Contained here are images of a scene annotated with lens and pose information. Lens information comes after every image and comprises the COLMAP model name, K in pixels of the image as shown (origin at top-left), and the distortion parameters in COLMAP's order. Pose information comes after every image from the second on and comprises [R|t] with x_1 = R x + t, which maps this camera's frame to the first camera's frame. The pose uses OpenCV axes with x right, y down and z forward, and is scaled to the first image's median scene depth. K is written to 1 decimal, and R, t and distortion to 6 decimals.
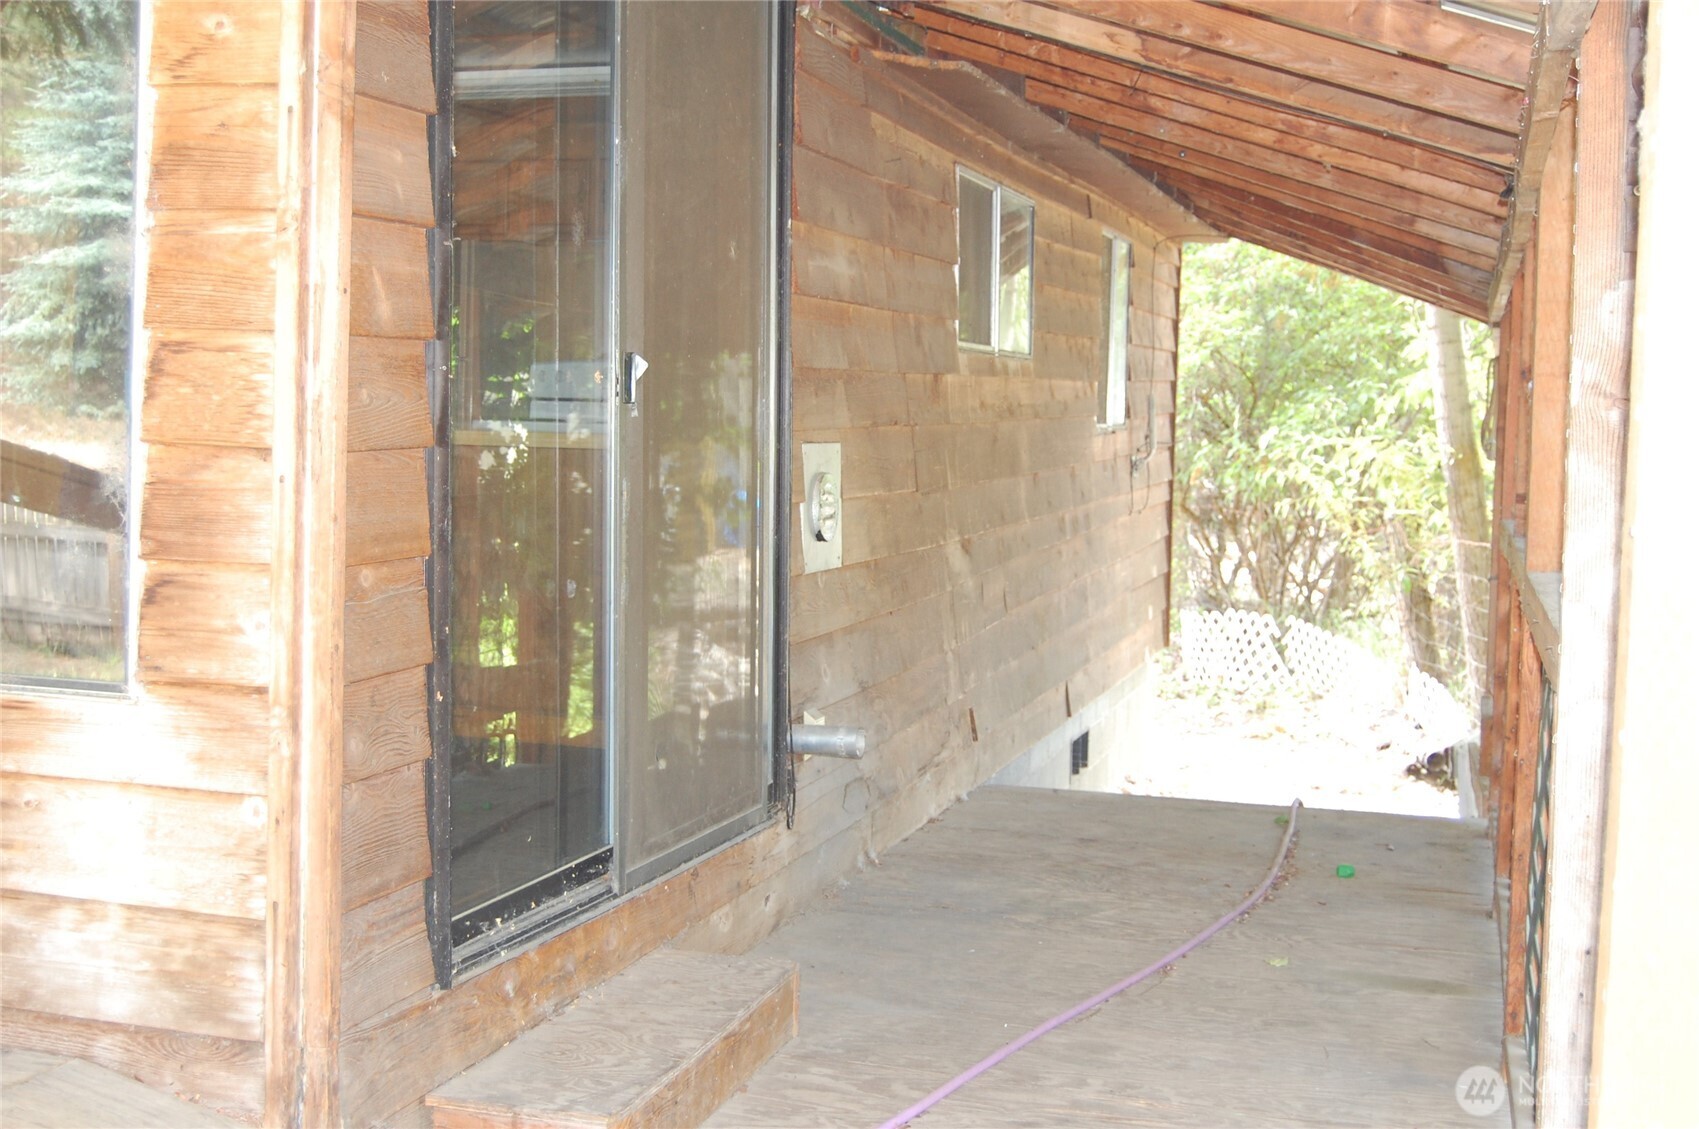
lens RADIAL K [[2183.3, 0, 849.4], [0, 2183.3, 564.4], [0, 0, 1]] dist [-0.034949, 0.000000]
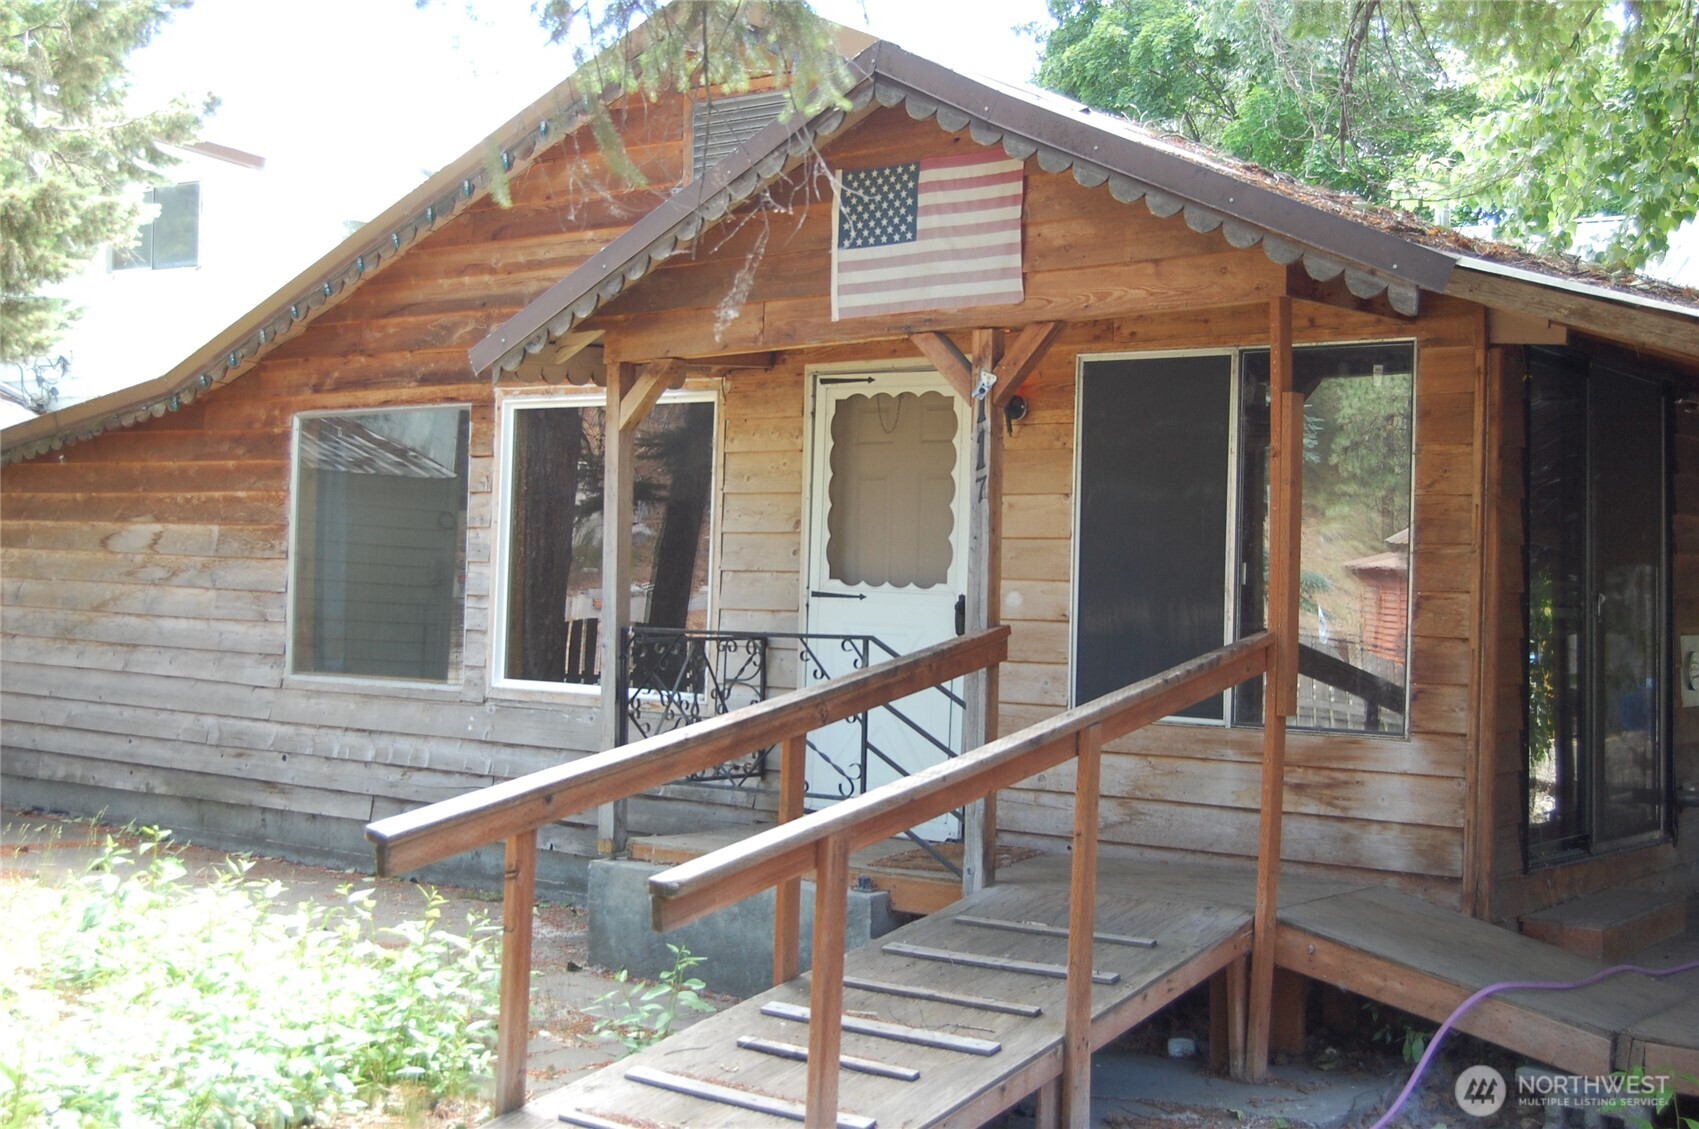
lens RADIAL K [[2183.3, 0, 846.3], [0, 2183.3, 566.6], [0, 0, 1]] dist [-0.034949, 0.000000]
pose [[0.930068, -0.011395, -0.367211, -0.008721], [-0.016603, 0.997194, -0.072997, 0.058483], [0.367013, 0.073989, 0.927269, -1.571809]]
